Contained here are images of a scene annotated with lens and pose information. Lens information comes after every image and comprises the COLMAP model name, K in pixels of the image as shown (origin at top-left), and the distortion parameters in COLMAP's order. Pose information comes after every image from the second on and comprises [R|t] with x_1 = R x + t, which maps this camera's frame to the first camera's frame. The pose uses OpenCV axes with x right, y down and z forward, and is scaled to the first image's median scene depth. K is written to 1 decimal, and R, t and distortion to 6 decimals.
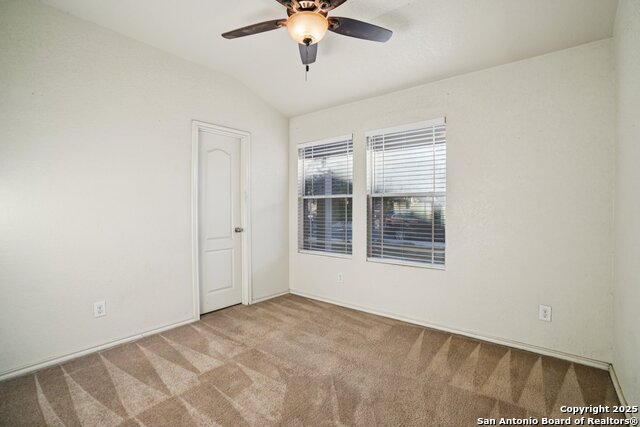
lens RADIAL K [[295.2, 0, 321.4], [0, 295.2, 213.2], [0, 0, 1]] dist [-0.053716, 0.017602]
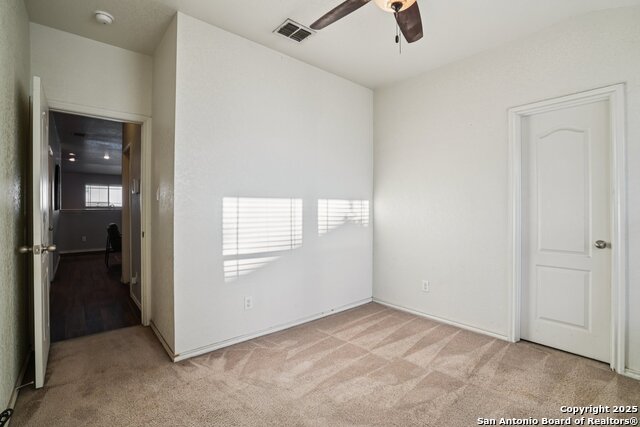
lens RADIAL K [[295.2, 0, 320.0], [0, 295.2, 209.6], [0, 0, 1]] dist [-0.053716, 0.017602]
pose [[-0.178800, 0.000933, -0.983885, 0.639640], [-0.017105, 0.999845, 0.004056, -0.015349], [0.983737, 0.017555, -0.178757, 0.751346]]
